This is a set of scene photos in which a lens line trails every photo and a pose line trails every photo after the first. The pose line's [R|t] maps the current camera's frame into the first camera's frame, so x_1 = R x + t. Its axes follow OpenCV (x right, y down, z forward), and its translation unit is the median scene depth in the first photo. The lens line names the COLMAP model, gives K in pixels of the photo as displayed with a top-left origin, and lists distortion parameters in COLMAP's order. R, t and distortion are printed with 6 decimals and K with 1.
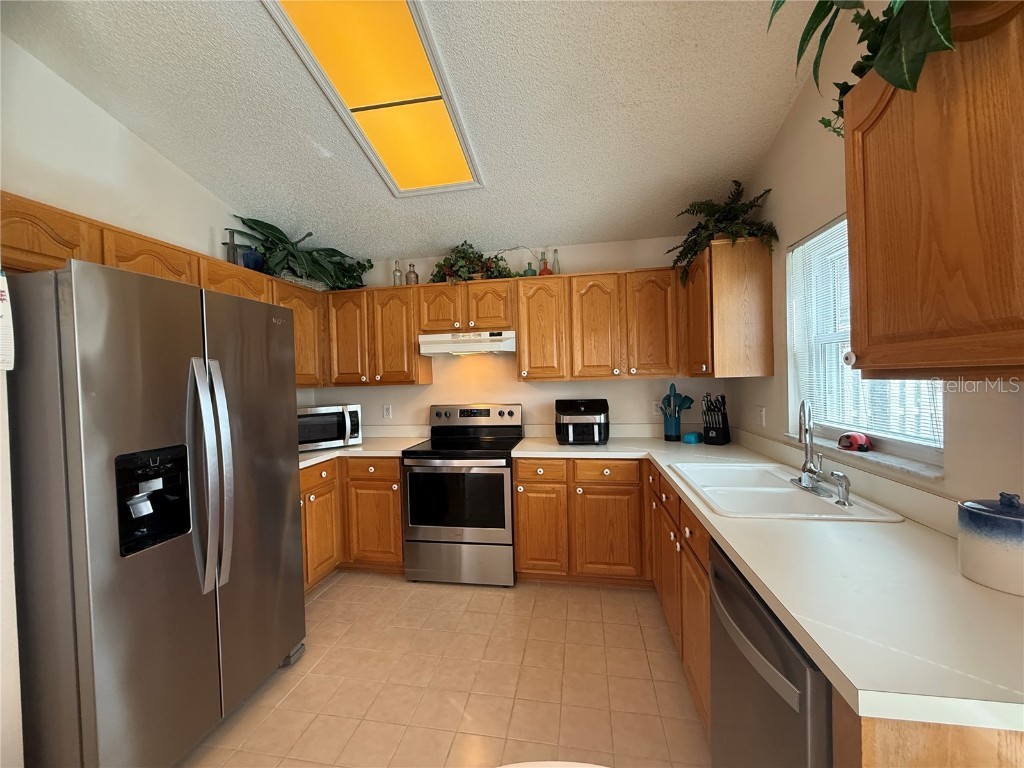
lens RADIAL K [[408.7, 0, 508.8], [0, 408.7, 386.1], [0, 0, 1]] dist [-0.000280, -0.000393]
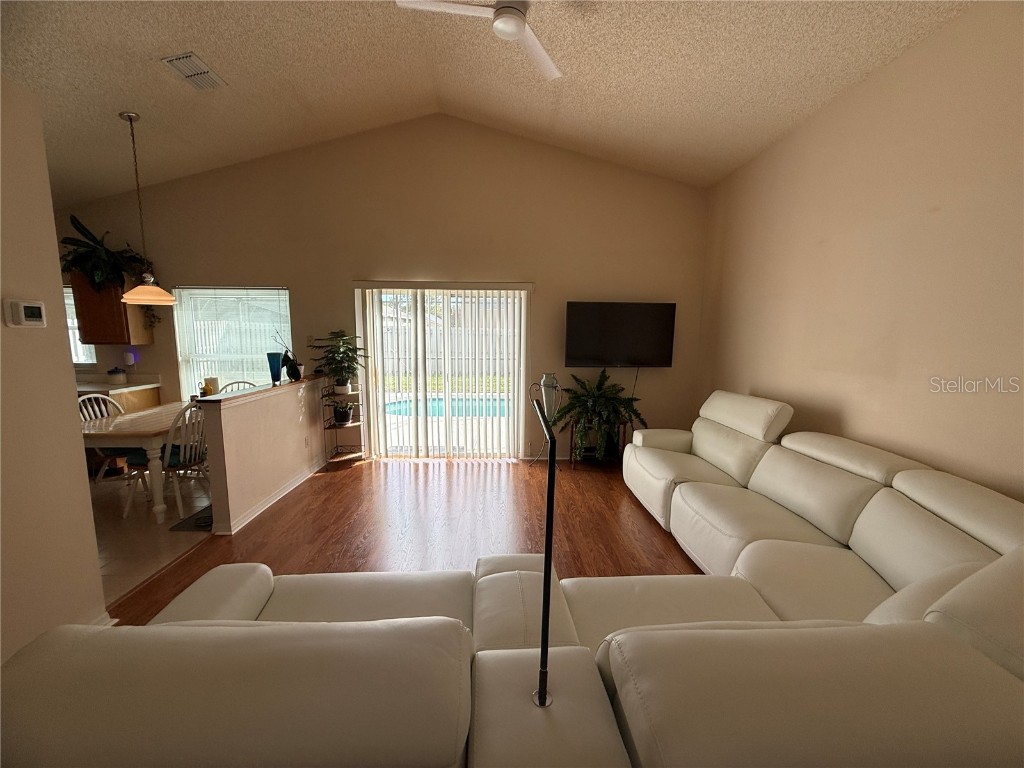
lens RADIAL K [[408.7, 0, 514.1], [0, 408.7, 386.9], [0, 0, 1]] dist [-0.000280, -0.000393]
pose [[-0.194552, -0.106139, 0.975133, -1.636309], [0.016196, 0.993645, 0.111386, 0.008547], [-0.980758, 0.037463, -0.191597, -0.997484]]
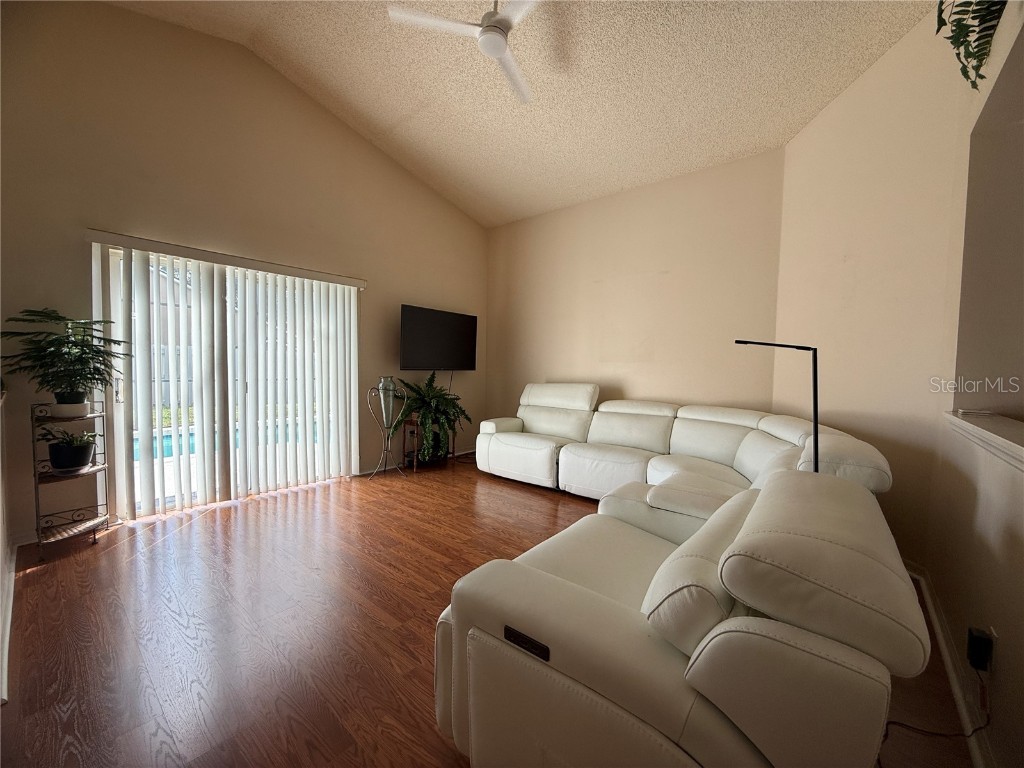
lens RADIAL K [[408.7, 0, 507.7], [0, 408.7, 387.4], [0, 0, 1]] dist [-0.000280, -0.000393]
pose [[-0.862284, -0.014487, 0.506218, -1.230169], [0.015685, 0.998347, 0.055288, 0.106434], [-0.506183, 0.055614, -0.860631, -0.302380]]
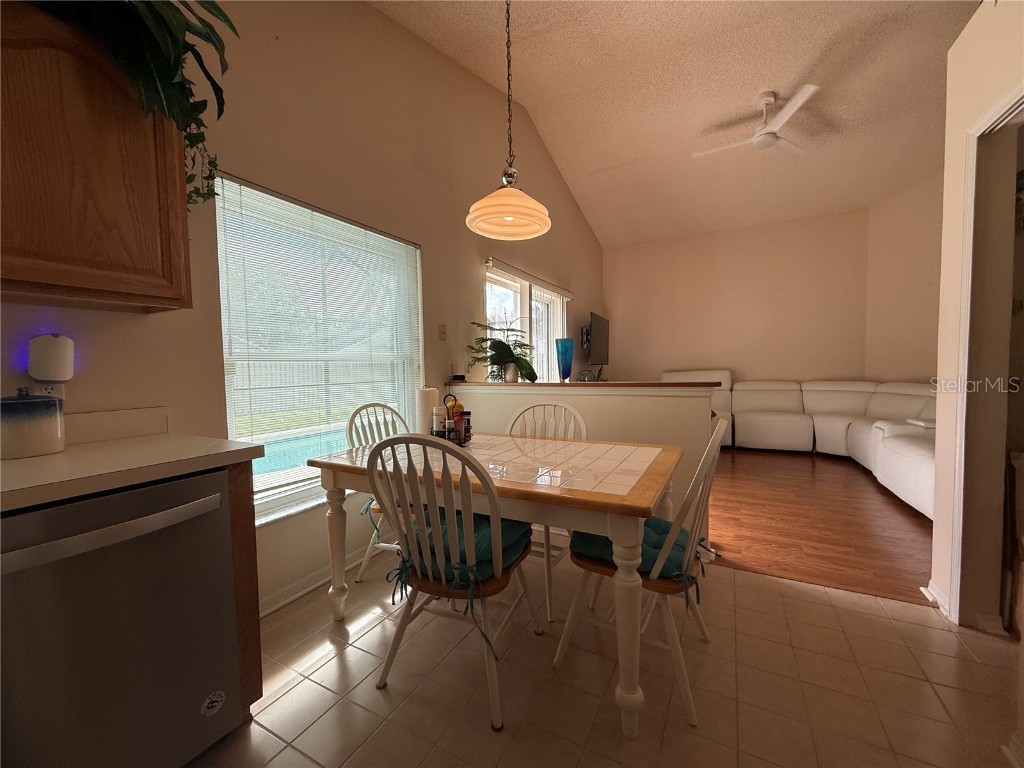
lens RADIAL K [[408.7, 0, 508.1], [0, 408.7, 383.7], [0, 0, 1]] dist [-0.000280, -0.000393]
pose [[-0.948347, 0.024208, 0.316311, -0.237330], [0.044238, 0.997434, 0.056295, 0.083581], [-0.314136, 0.067380, -0.946984, 0.602962]]
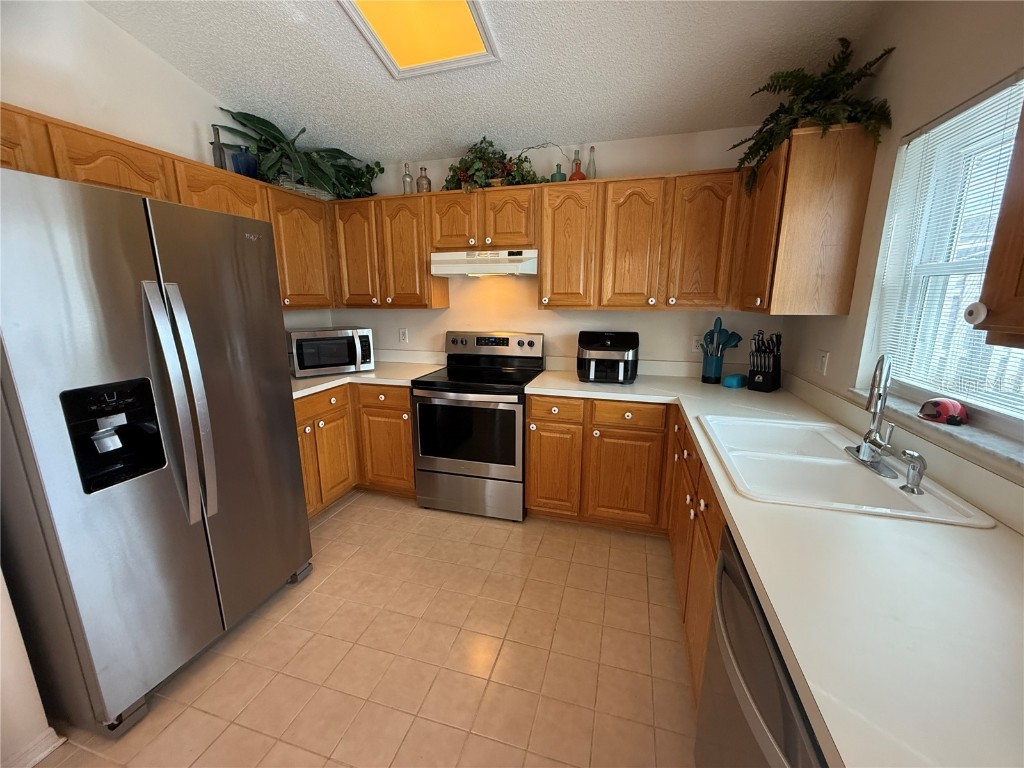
lens RADIAL K [[408.7, 0, 508.4], [0, 408.7, 386.3], [0, 0, 1]] dist [-0.000280, -0.000393]
pose [[0.993534, 0.048410, -0.102697, 0.065691], [-0.027199, 0.979689, 0.198671, -0.024738], [0.110228, -0.194593, 0.974671, 0.103240]]
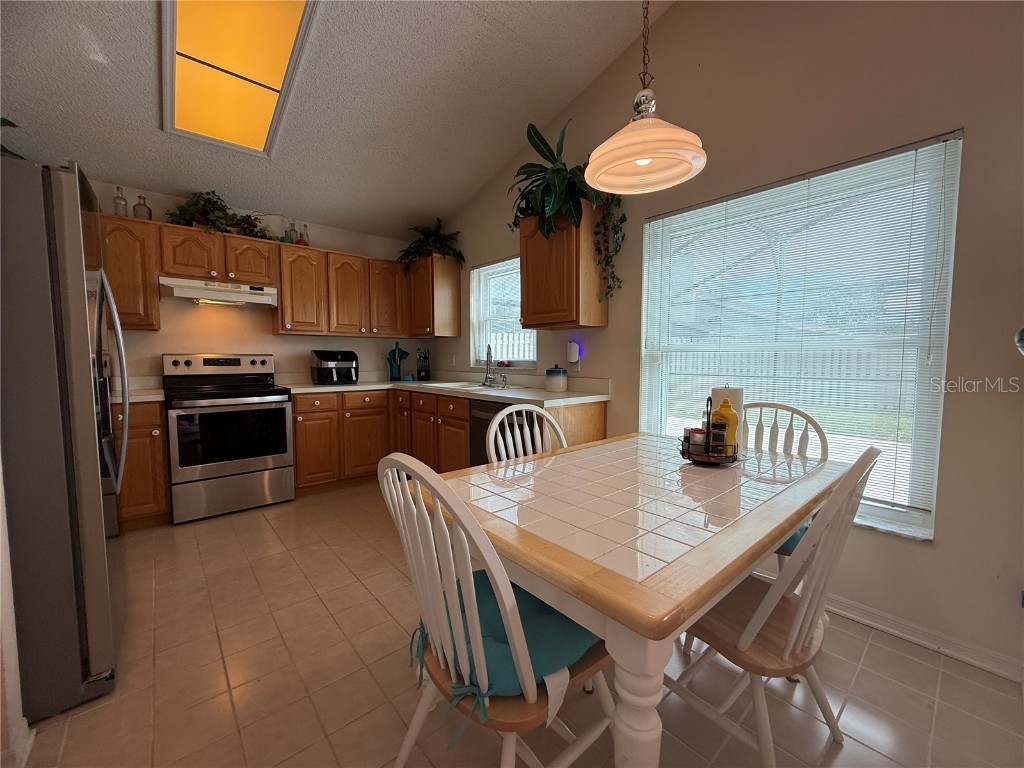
lens RADIAL K [[408.7, 0, 510.7], [0, 408.7, 385.3], [0, 0, 1]] dist [-0.000280, -0.000393]
pose [[0.628341, -0.026638, 0.777482, -0.537046], [-0.001839, 0.999360, 0.035727, 0.107540], [-0.777936, -0.023879, 0.627890, -0.268419]]
